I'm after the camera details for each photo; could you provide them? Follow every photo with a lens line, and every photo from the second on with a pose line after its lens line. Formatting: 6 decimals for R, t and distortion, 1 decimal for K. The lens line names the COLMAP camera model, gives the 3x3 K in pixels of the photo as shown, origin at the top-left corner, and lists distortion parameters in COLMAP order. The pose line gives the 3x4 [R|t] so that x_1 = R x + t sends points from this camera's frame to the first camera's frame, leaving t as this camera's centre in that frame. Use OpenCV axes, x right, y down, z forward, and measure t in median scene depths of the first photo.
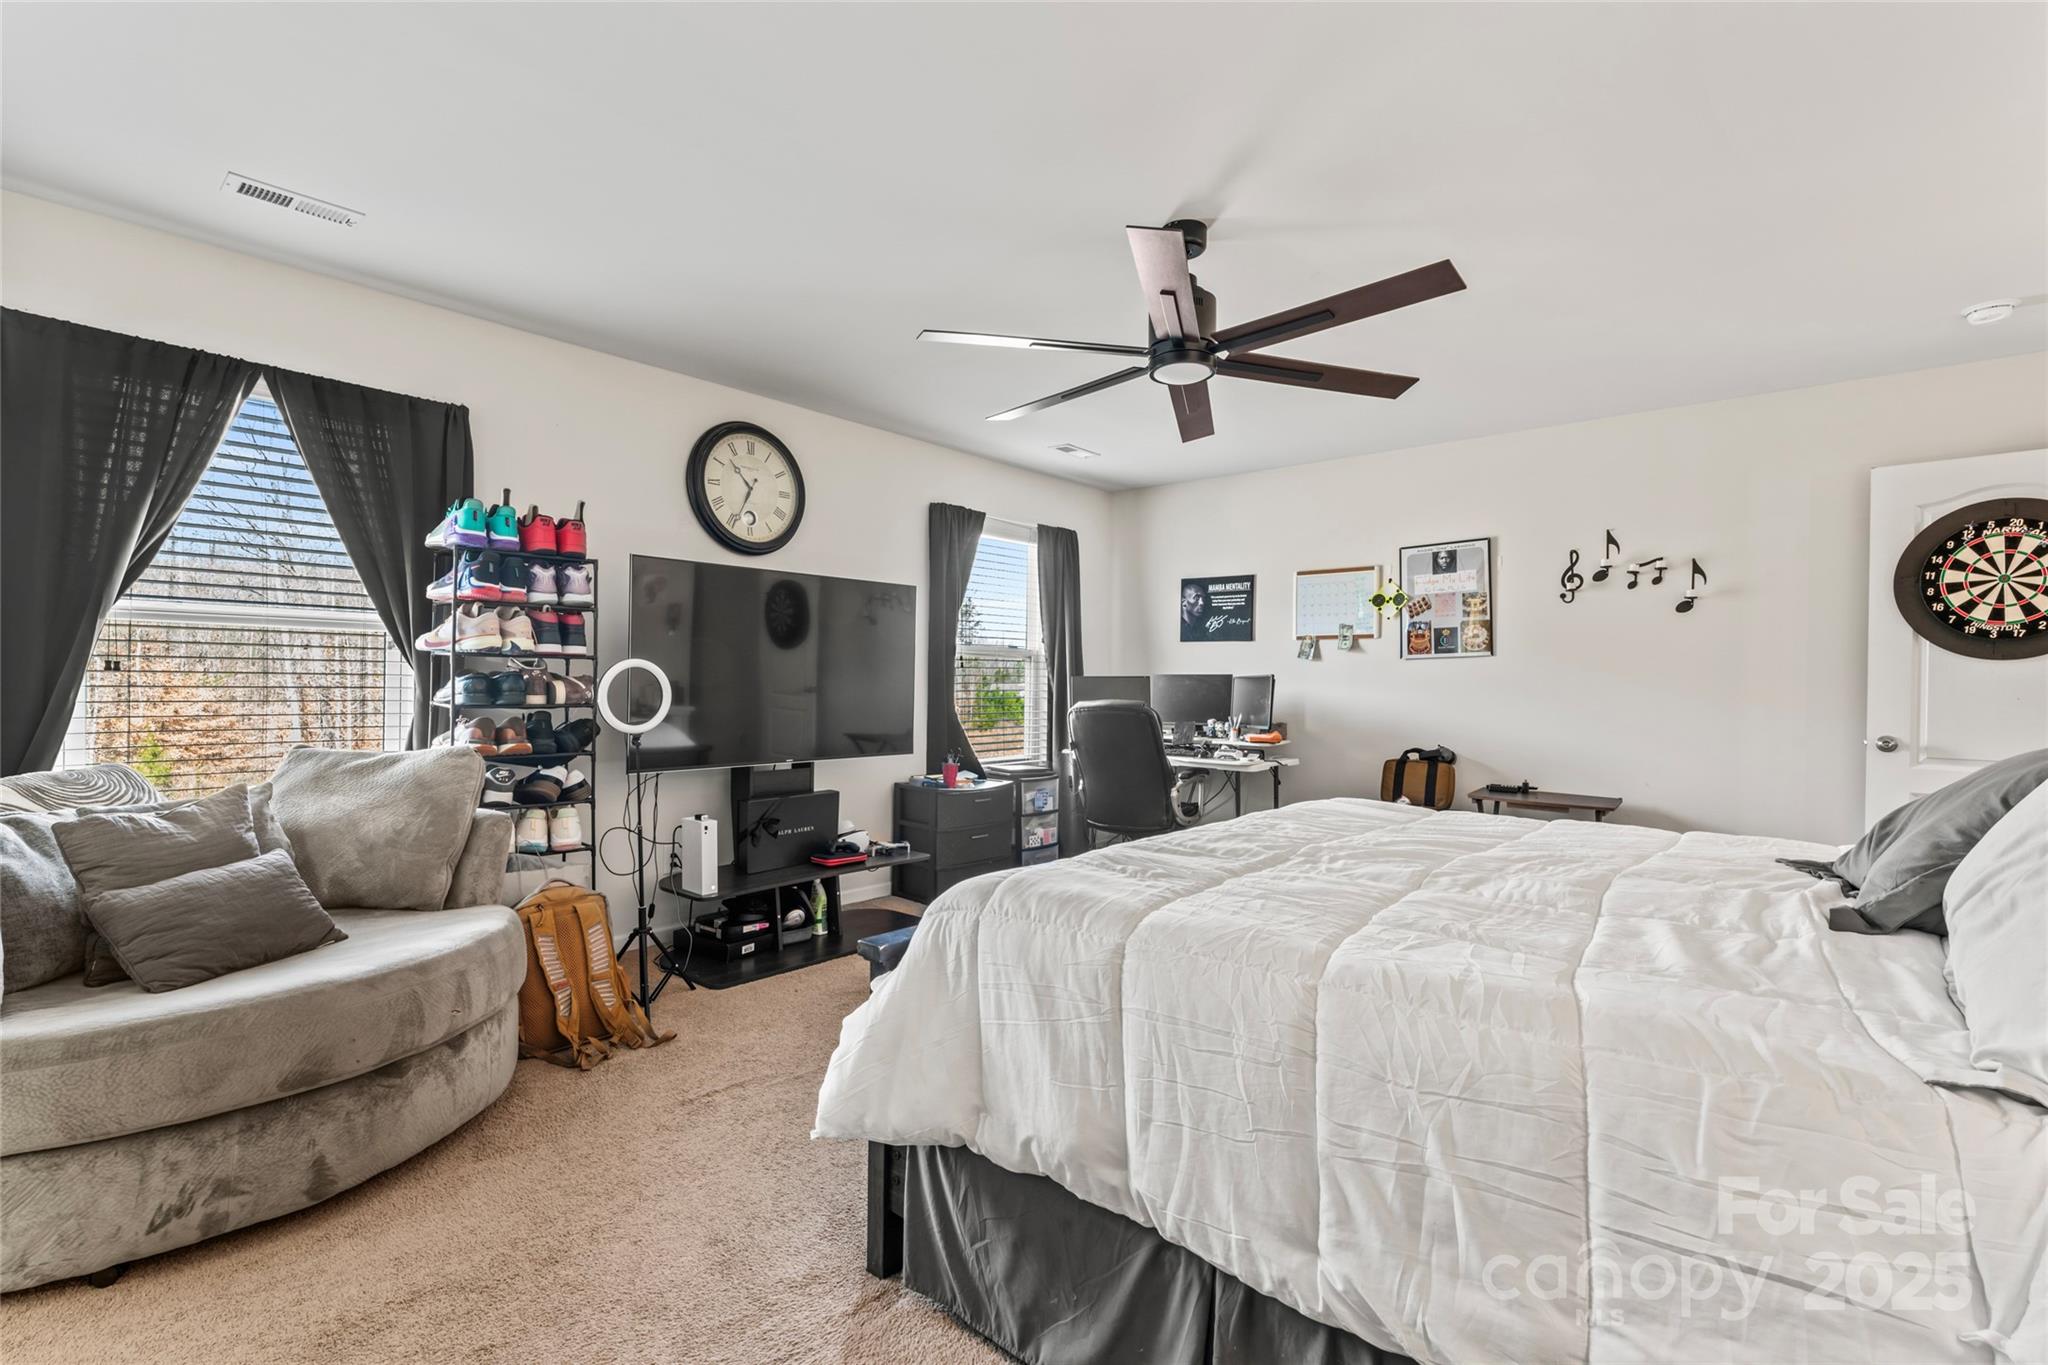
lens RADIAL K [[934.1, 0, 1015.2], [0, 934.1, 686.5], [0, 0, 1]] dist [-0.002855, -0.000244]
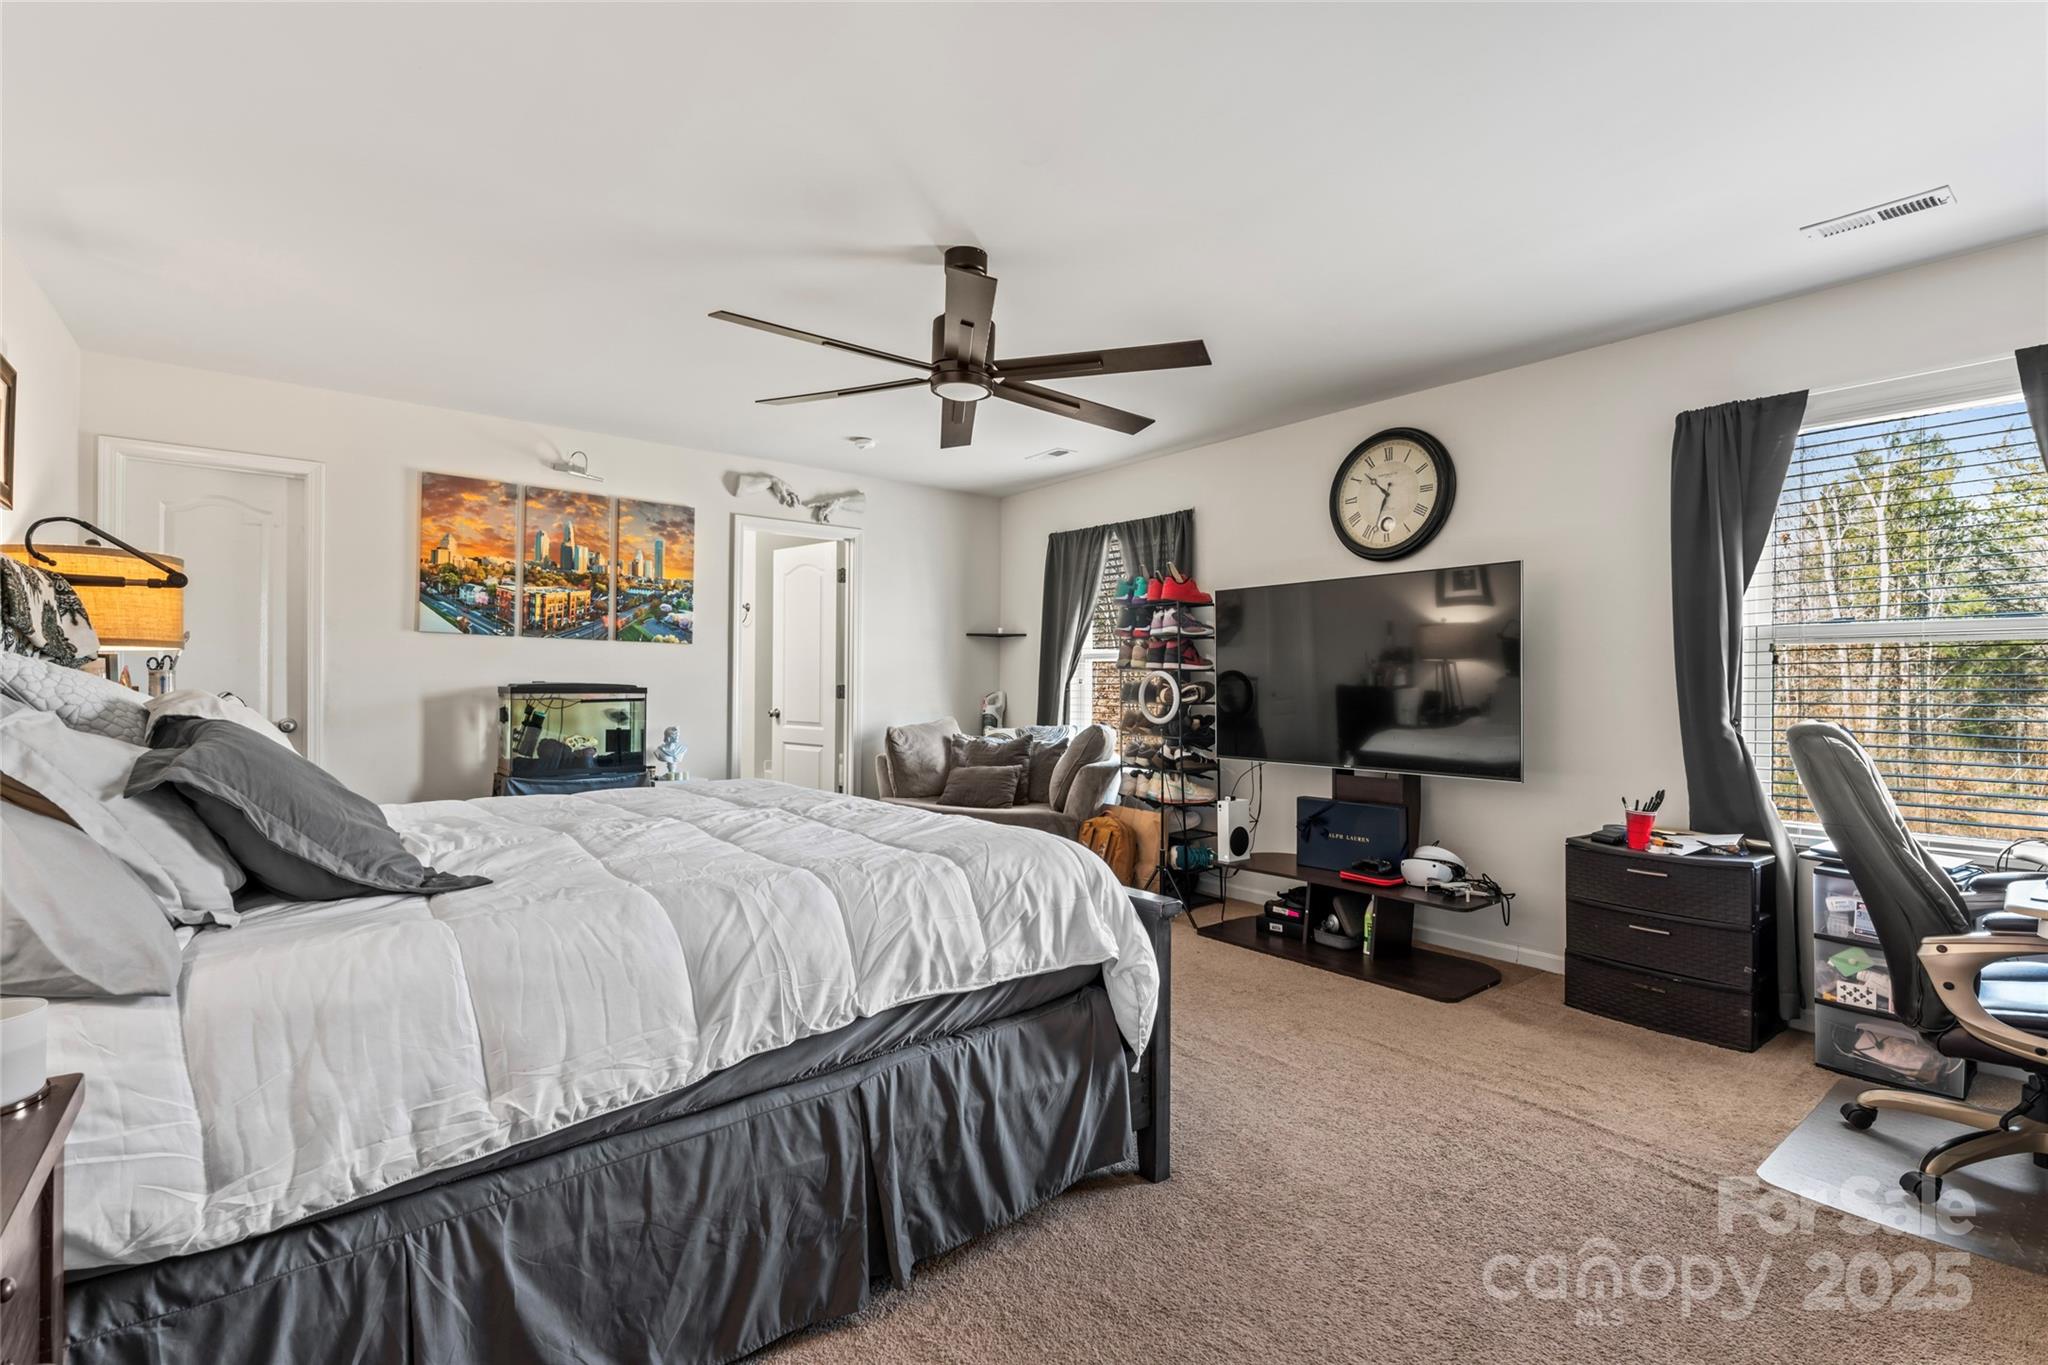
lens RADIAL K [[927.7, 0, 1026.6], [0, 927.7, 671.2], [0, 0, 1]] dist [0.001042, -0.000161]
pose [[-0.173154, -0.025004, -0.984577, 0.778592], [-0.014208, 0.999637, -0.022888, 0.005693], [0.984792, 0.010026, -0.173446, 0.814645]]
